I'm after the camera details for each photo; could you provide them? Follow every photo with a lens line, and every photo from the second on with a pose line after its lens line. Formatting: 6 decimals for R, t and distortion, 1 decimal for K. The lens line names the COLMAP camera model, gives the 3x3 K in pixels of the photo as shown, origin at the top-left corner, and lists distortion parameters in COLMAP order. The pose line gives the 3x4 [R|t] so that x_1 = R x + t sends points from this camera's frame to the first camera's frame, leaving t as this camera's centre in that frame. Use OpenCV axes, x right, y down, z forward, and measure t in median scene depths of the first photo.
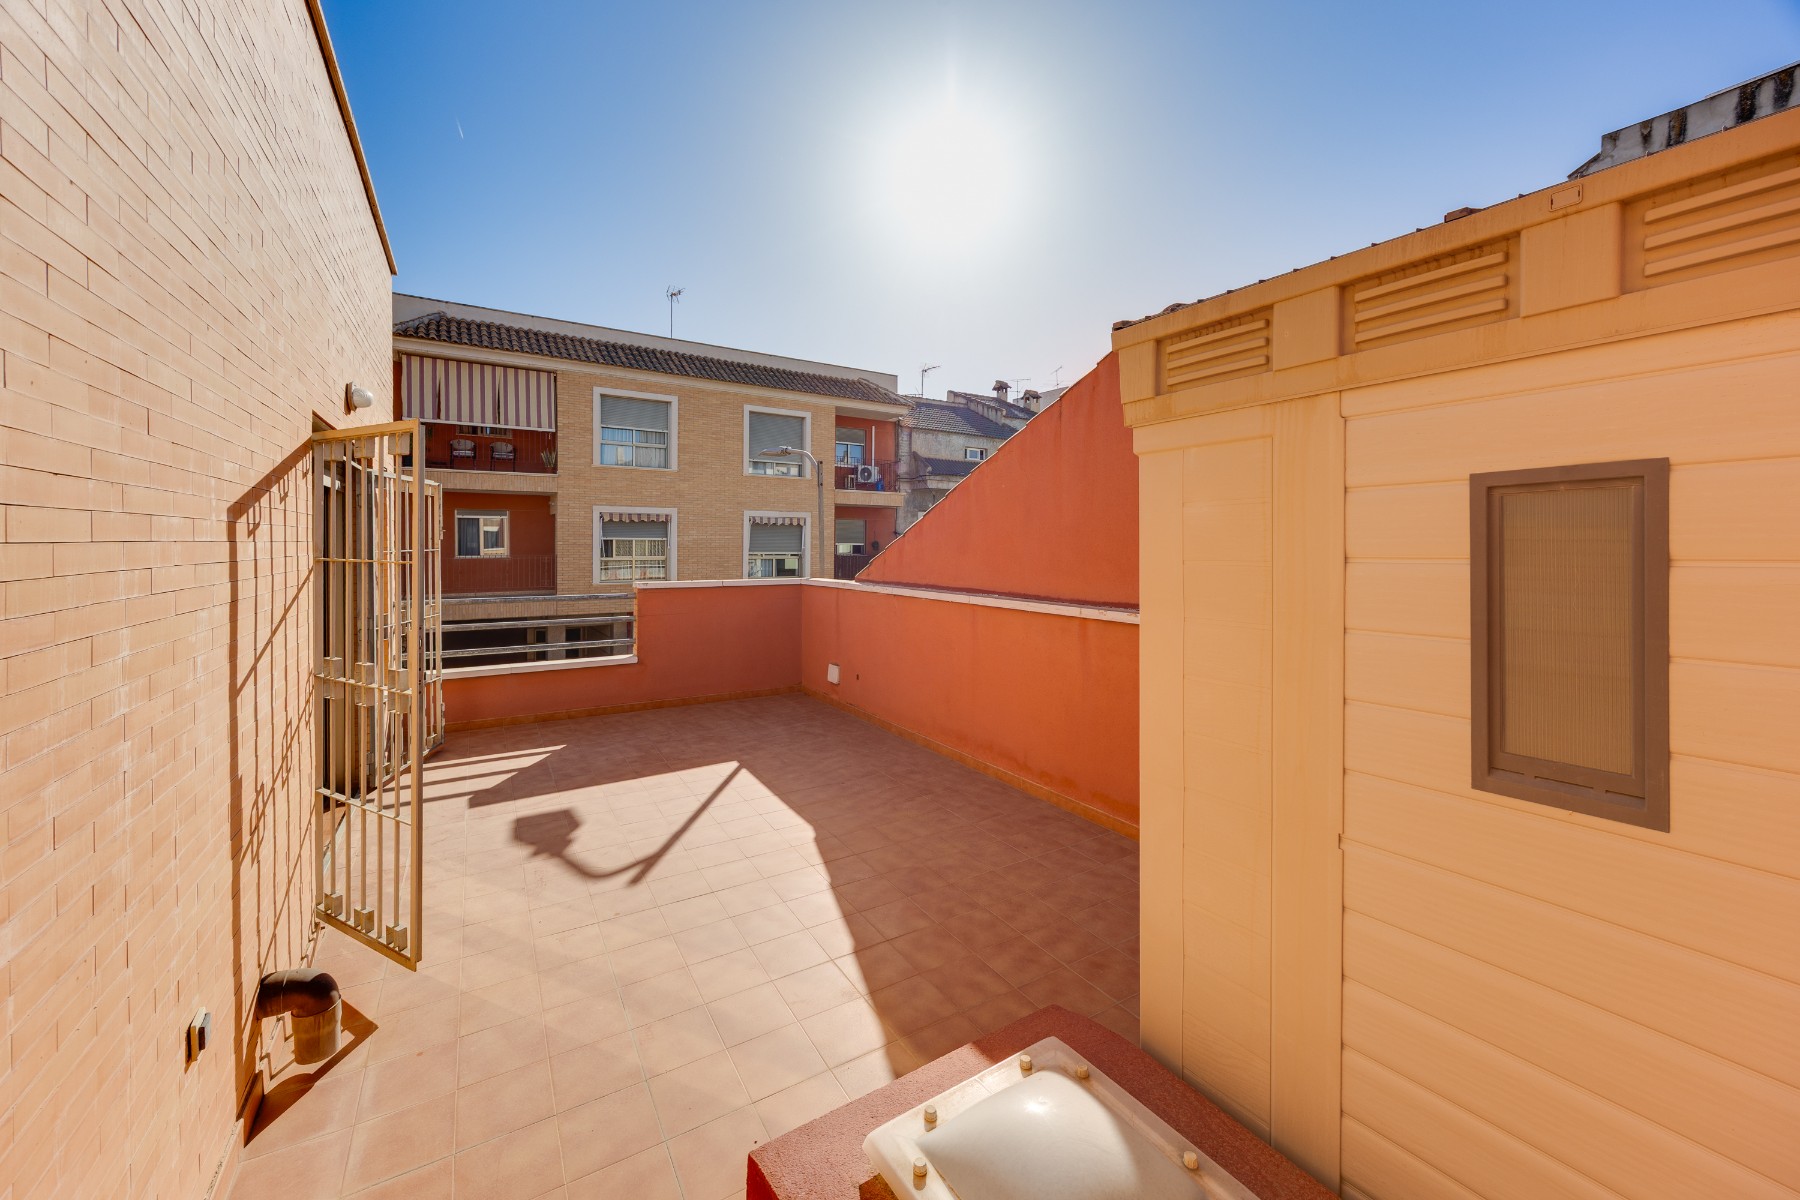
lens RADIAL K [[704.9, 0, 904.0], [0, 704.9, 561.5], [0, 0, 1]] dist [-0.001672, -0.000241]
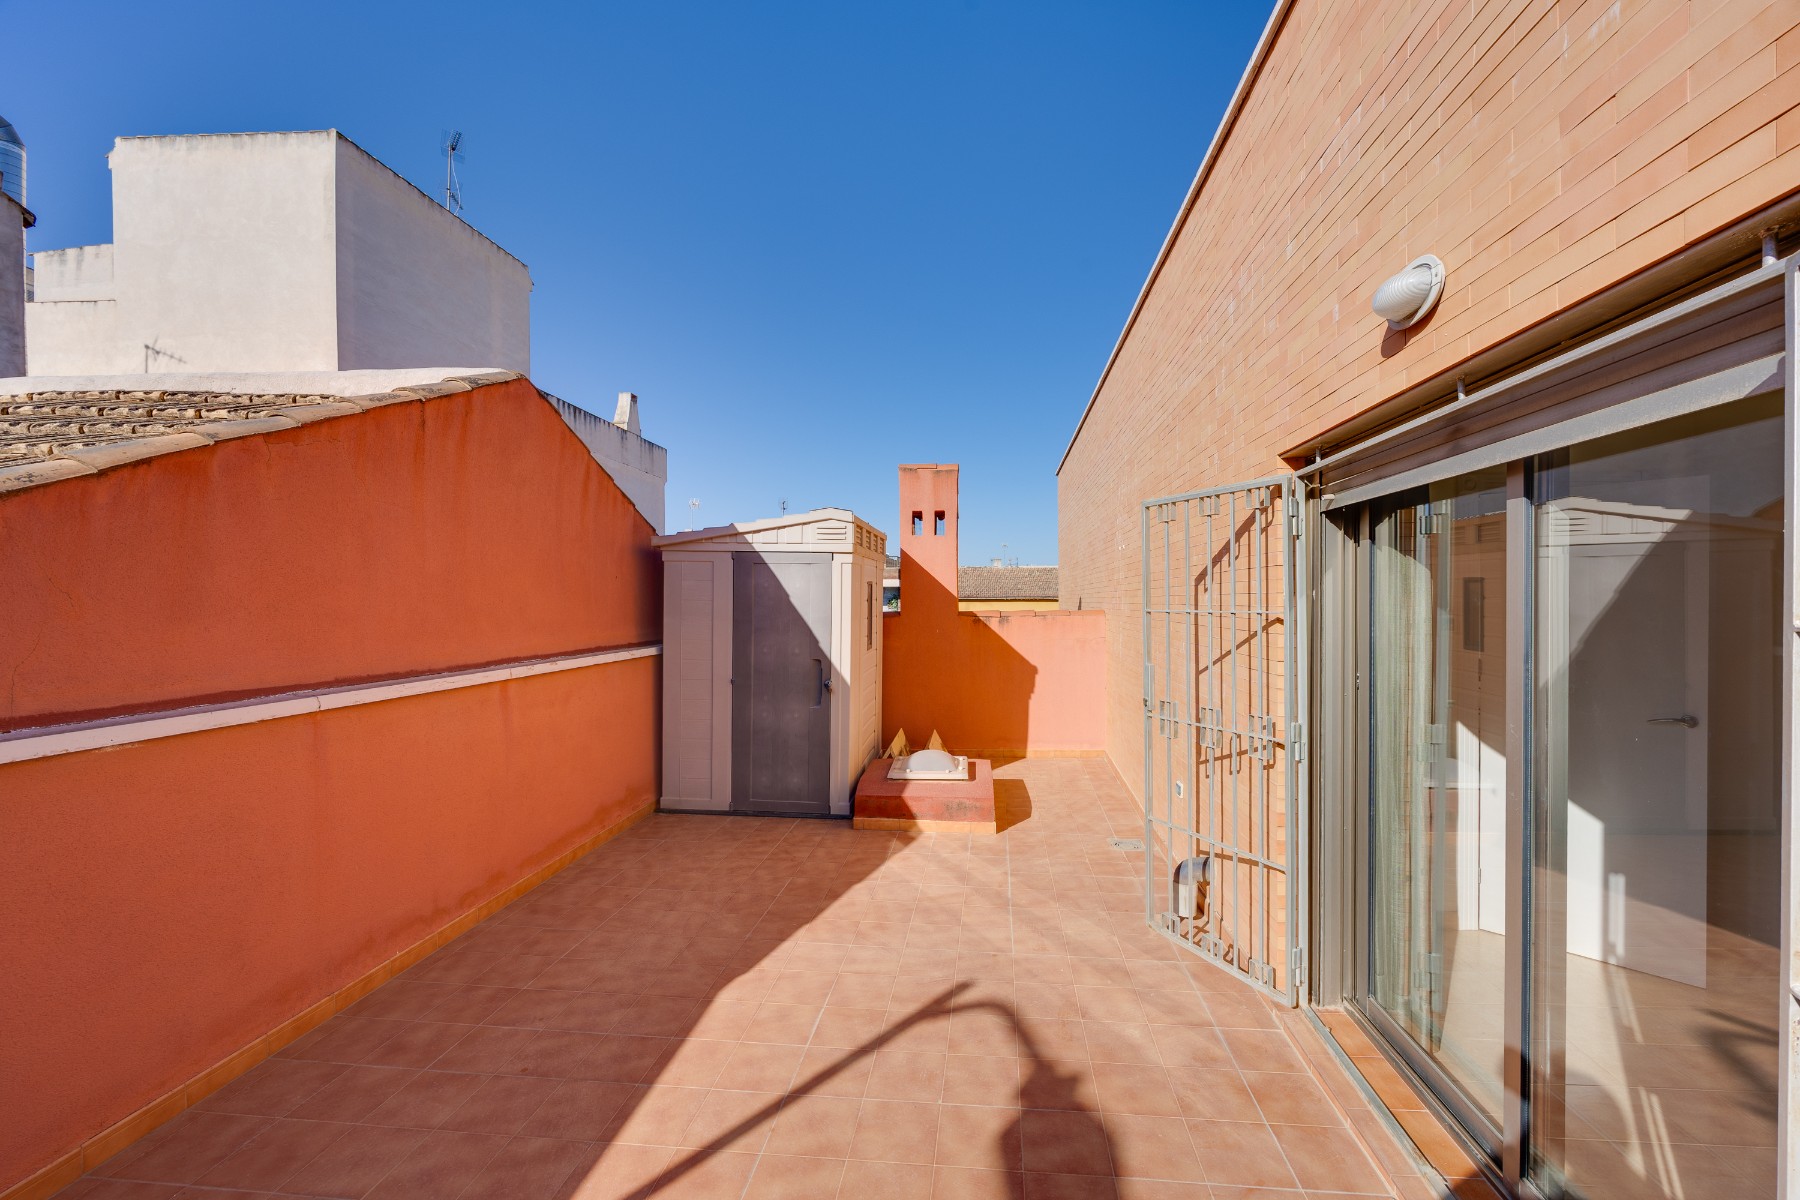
lens RADIAL K [[704.9, 0, 915.3], [0, 704.9, 599.7], [0, 0, 1]] dist [-0.001672, -0.000241]
pose [[-0.789900, 0.000257, 0.613235, -0.170447], [0.016585, 0.999643, 0.020944, -0.007565], [-0.613011, 0.026714, -0.789623, 0.336383]]
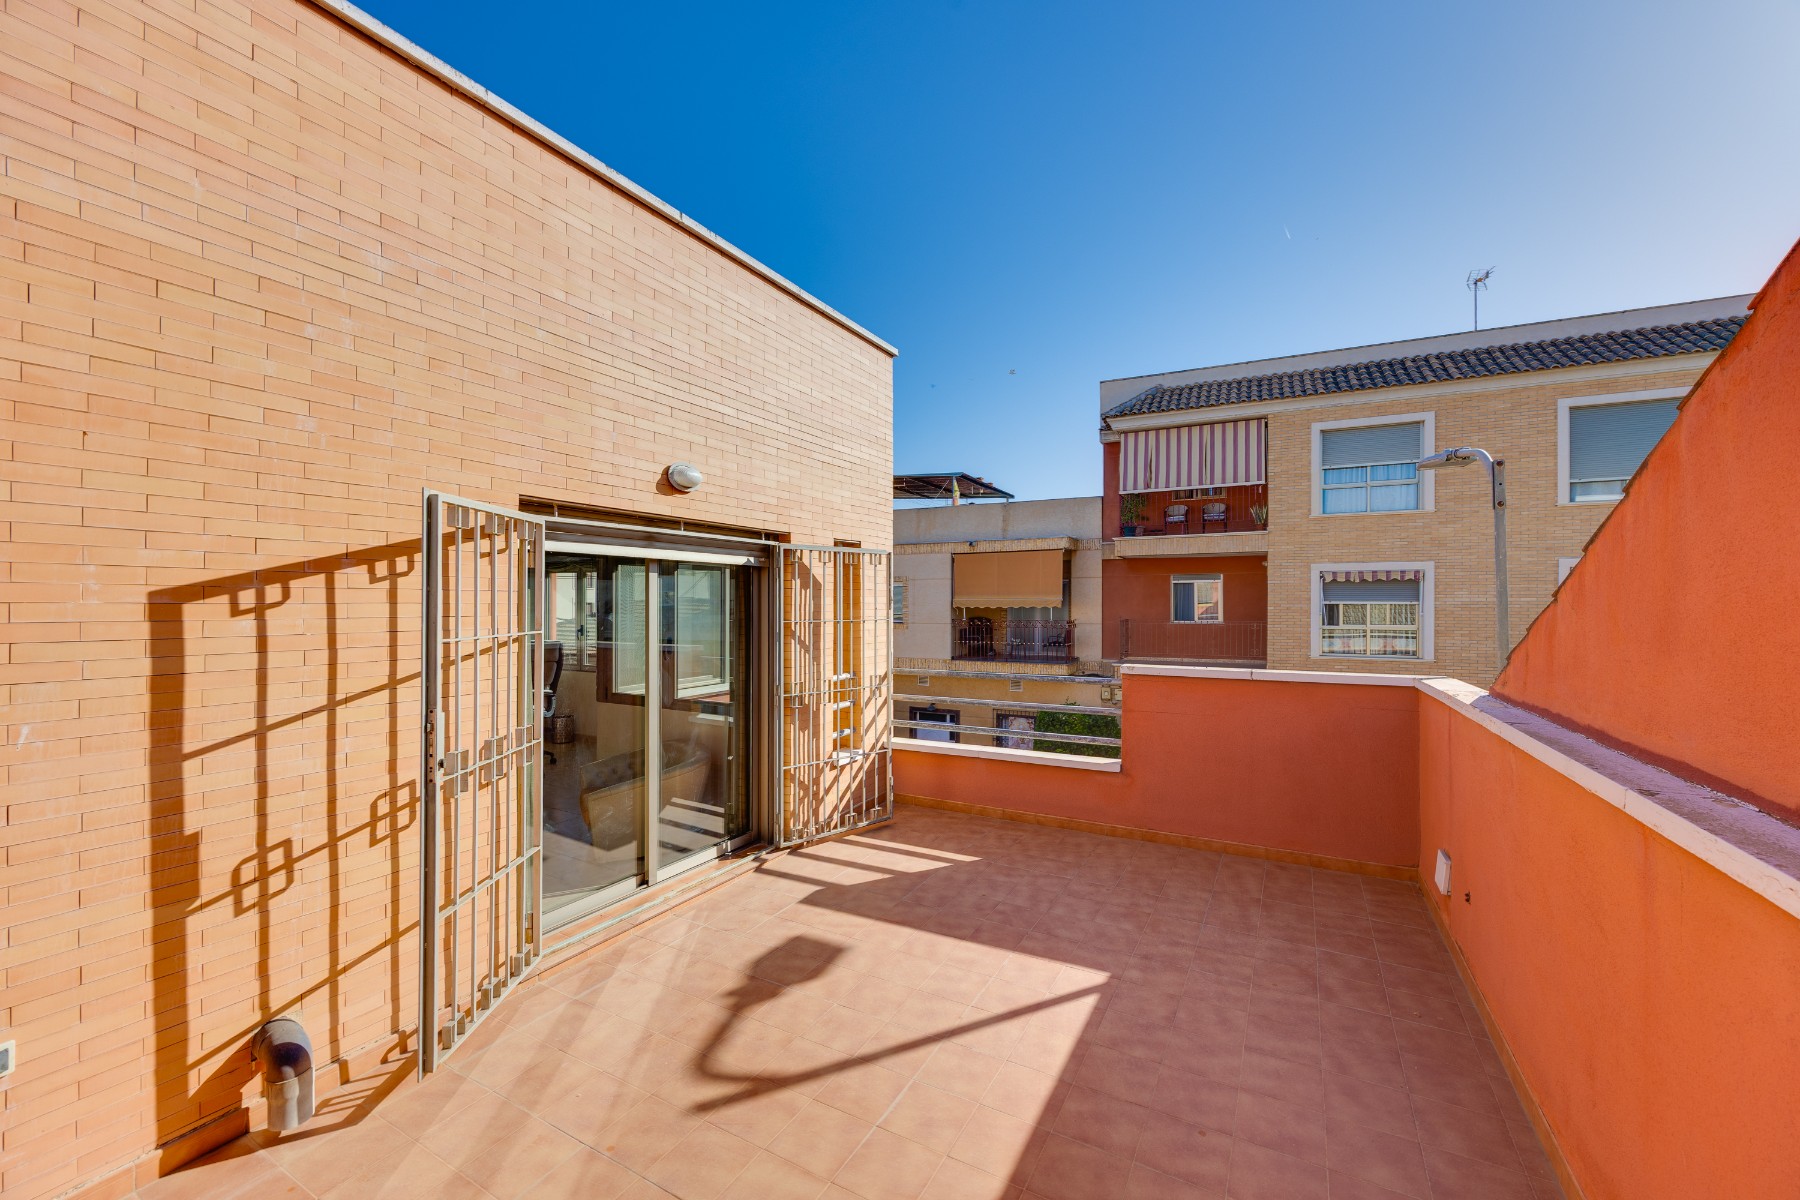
lens RADIAL K [[704.9, 0, 893.2], [0, 704.9, 604.5], [0, 0, 1]] dist [-0.001672, -0.000241]
pose [[0.479374, -0.000662, -0.877611, 0.062903], [-0.023339, 0.999636, -0.013502, -0.007528], [0.877300, 0.026955, 0.479184, 0.161128]]
